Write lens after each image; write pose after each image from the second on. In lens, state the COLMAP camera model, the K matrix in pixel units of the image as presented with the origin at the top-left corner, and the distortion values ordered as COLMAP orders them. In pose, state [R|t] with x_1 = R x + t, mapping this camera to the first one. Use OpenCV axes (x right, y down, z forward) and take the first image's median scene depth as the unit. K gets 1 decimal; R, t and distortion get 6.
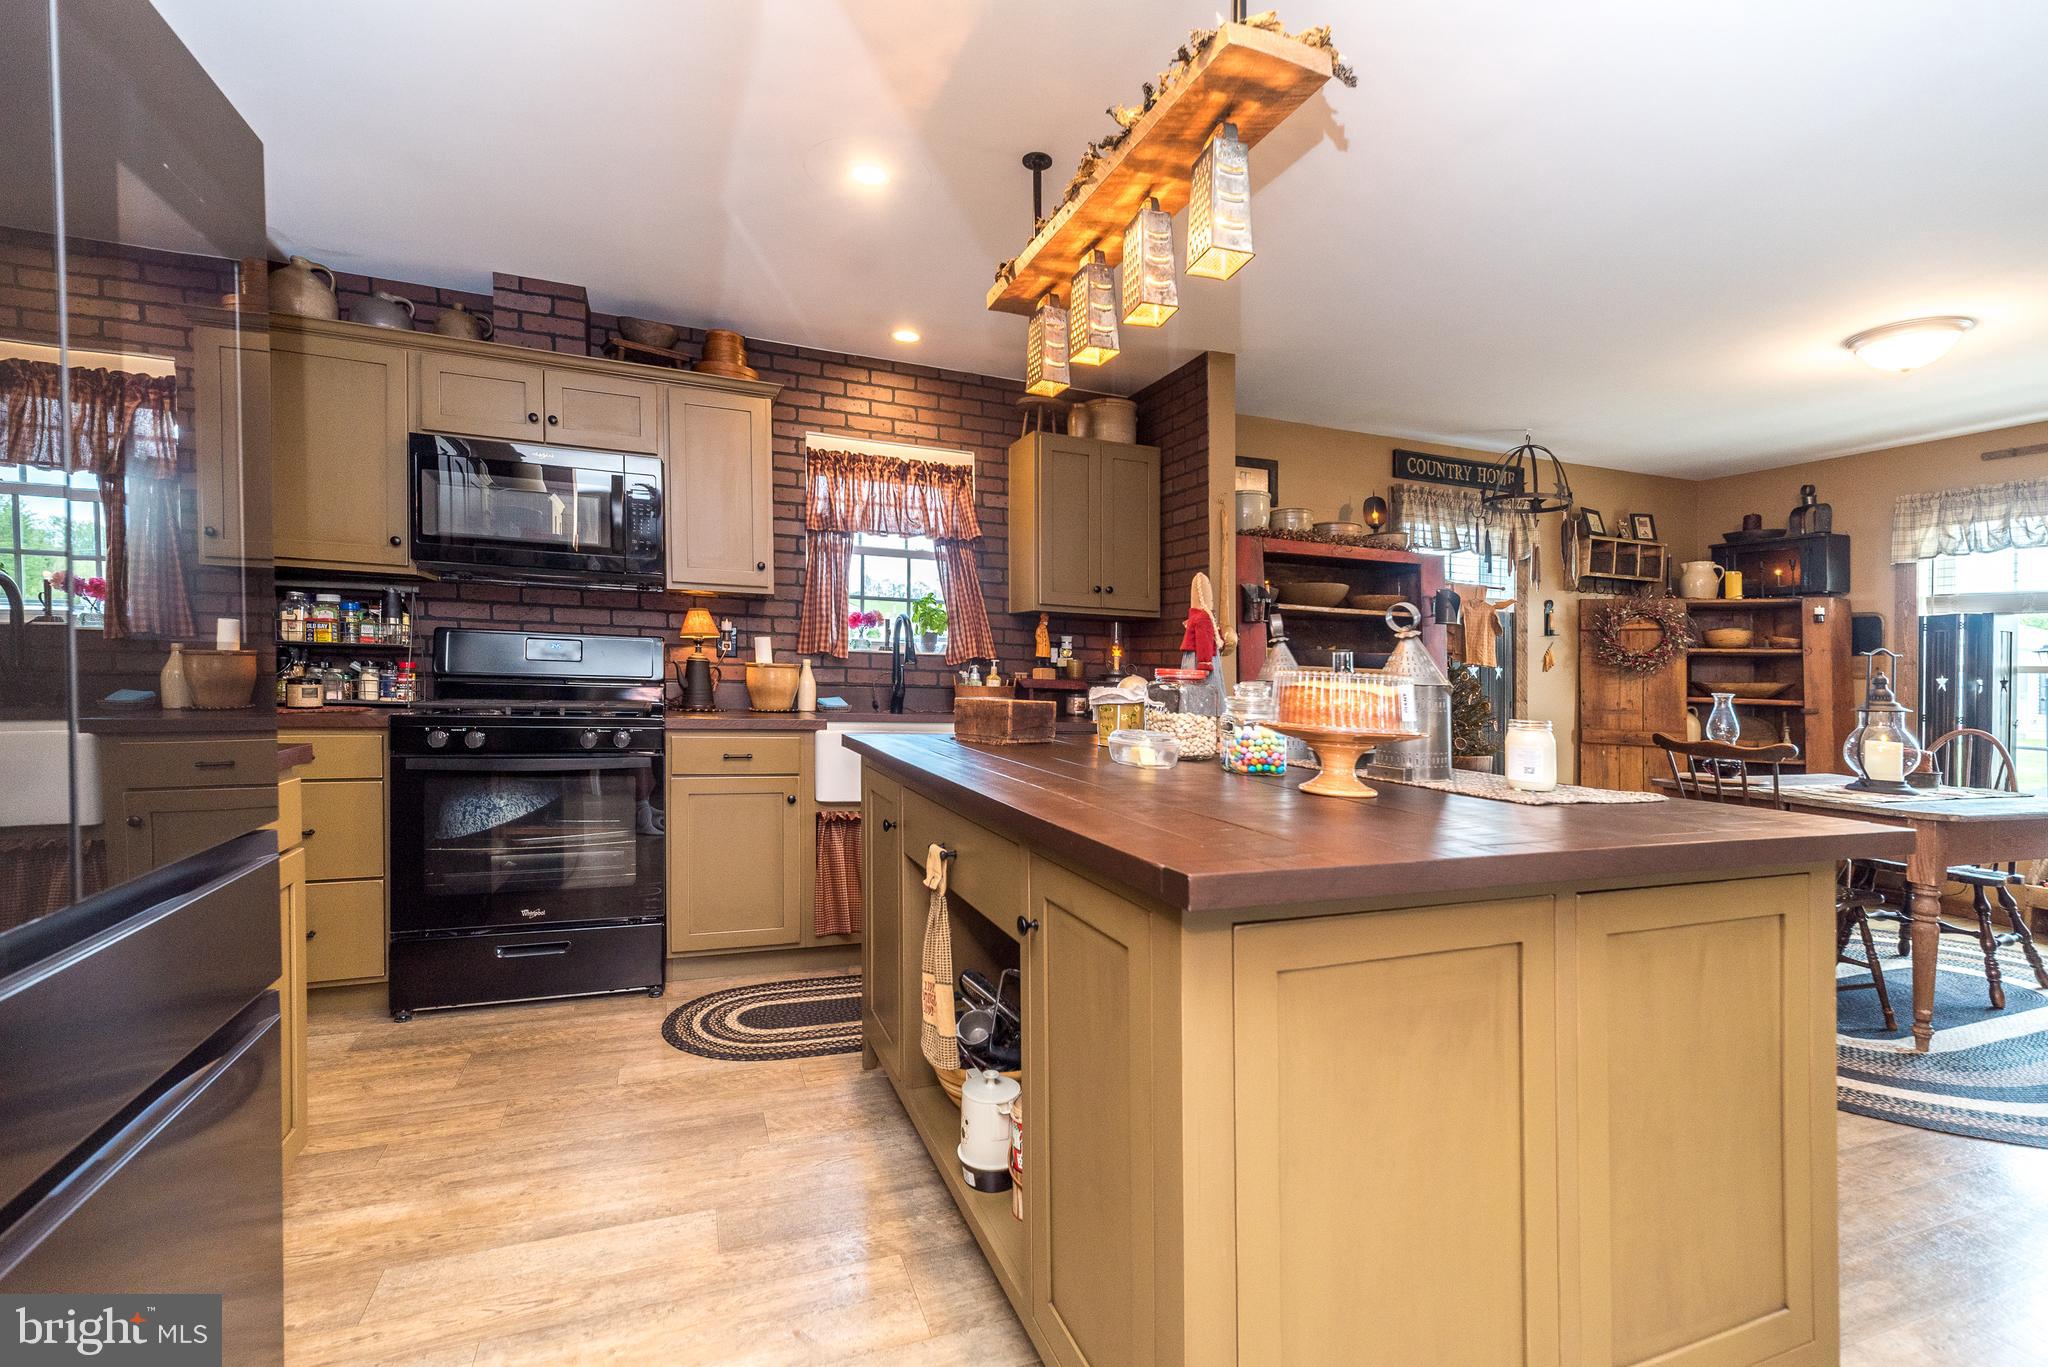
lens RADIAL K [[898.6, 0, 1011.9], [0, 898.6, 647.6], [0, 0, 1]] dist [0.010549, -0.000022]
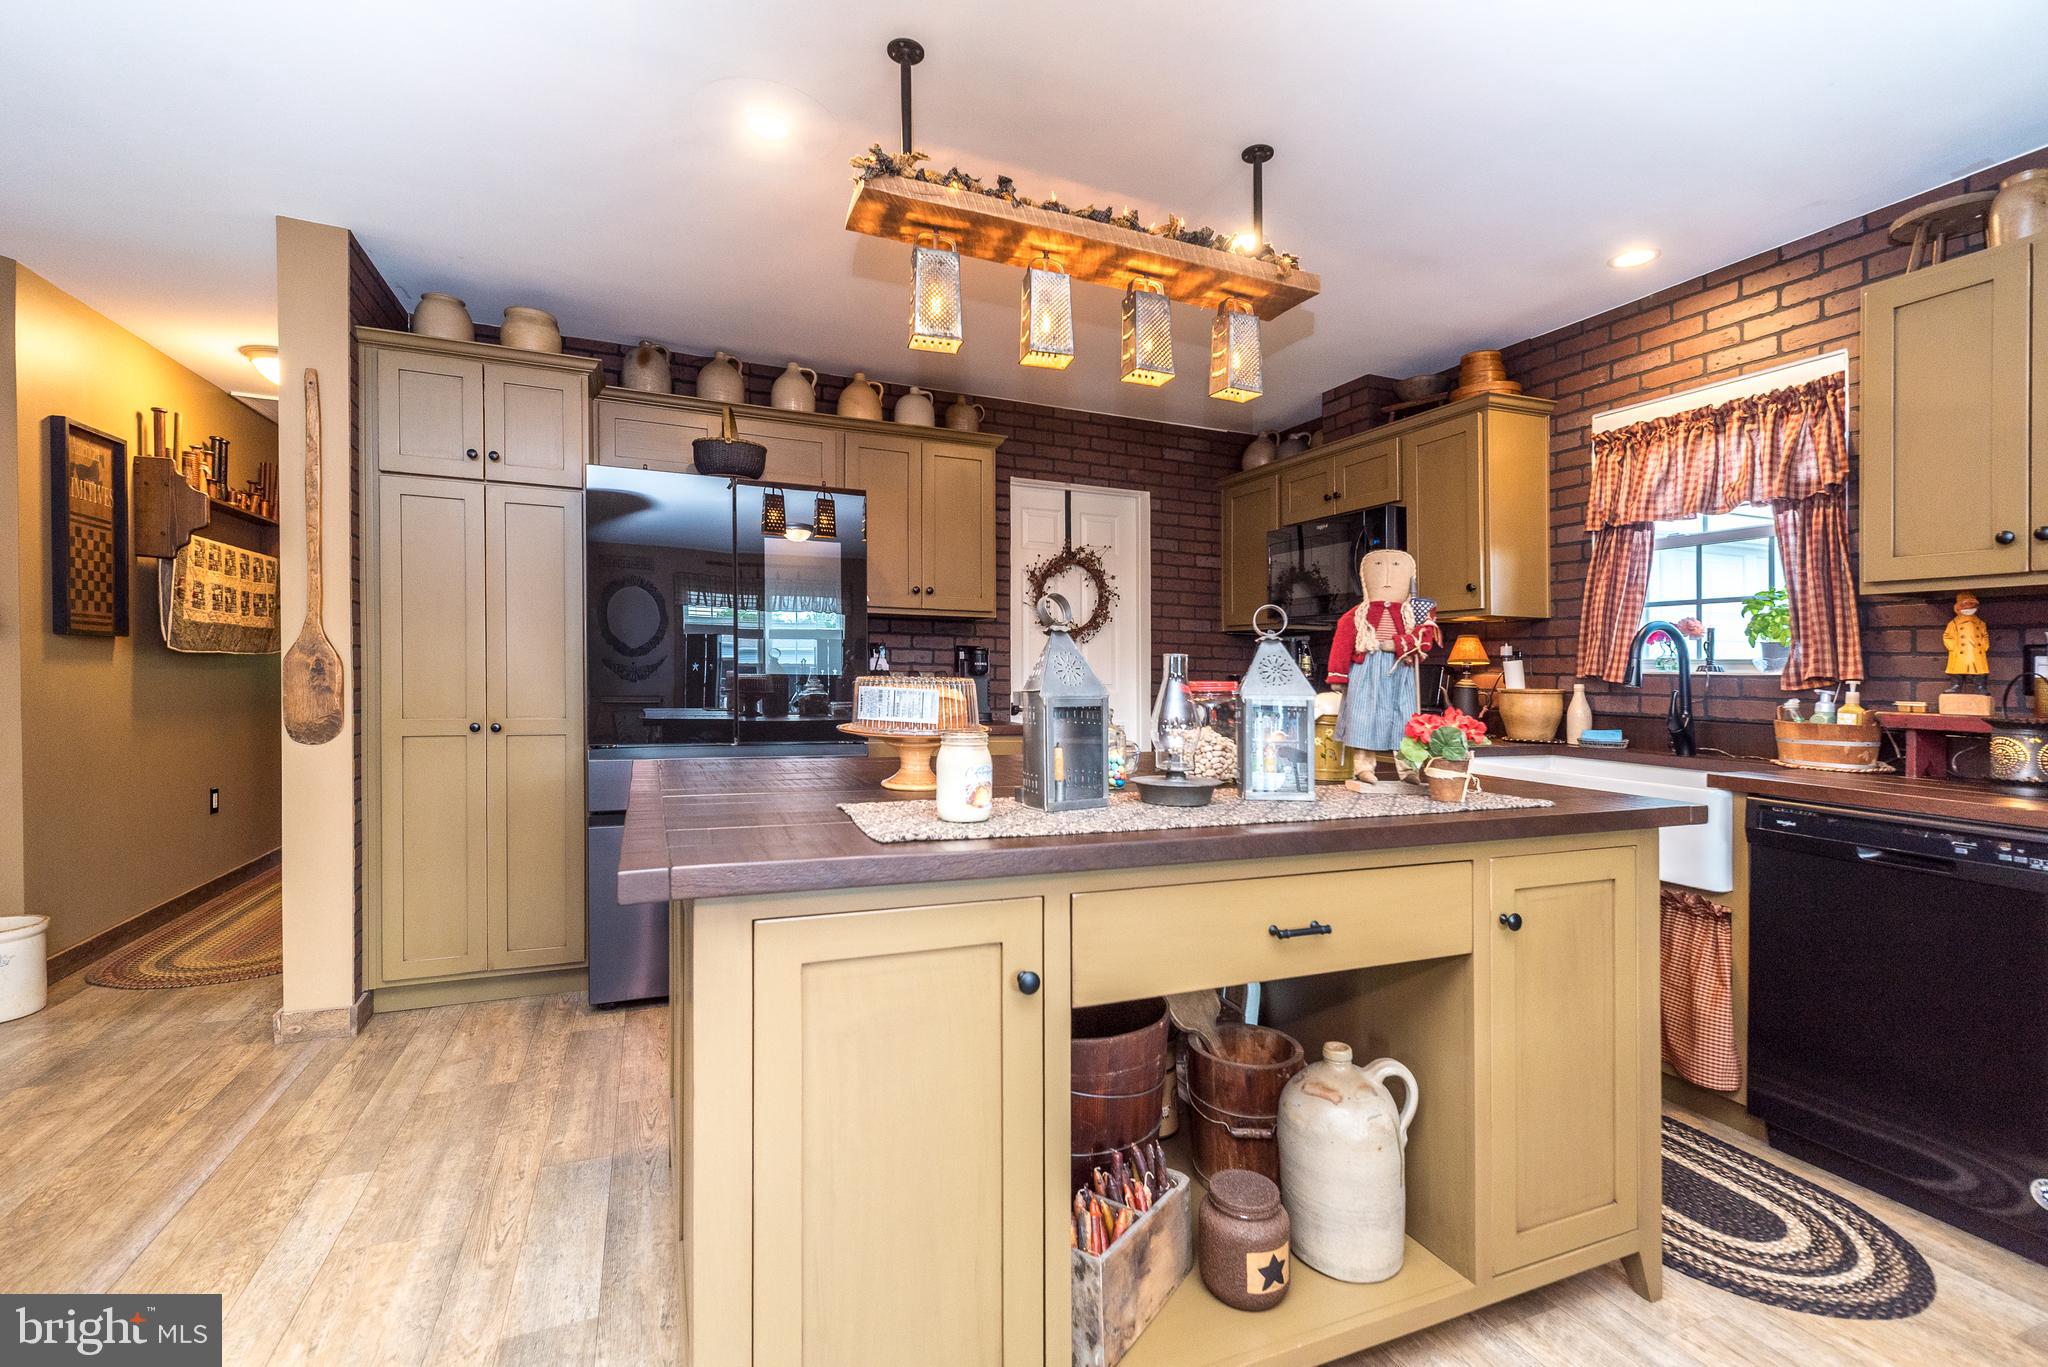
lens RADIAL K [[898.6, 0, 1033.1], [0, 898.6, 681.0], [0, 0, 1]] dist [0.010549, -0.000022]
pose [[0.019321, -0.017677, -0.999657, 0.600729], [0.011151, 0.999785, -0.017464, 0.019226], [0.999751, -0.010809, 0.019514, 0.443139]]
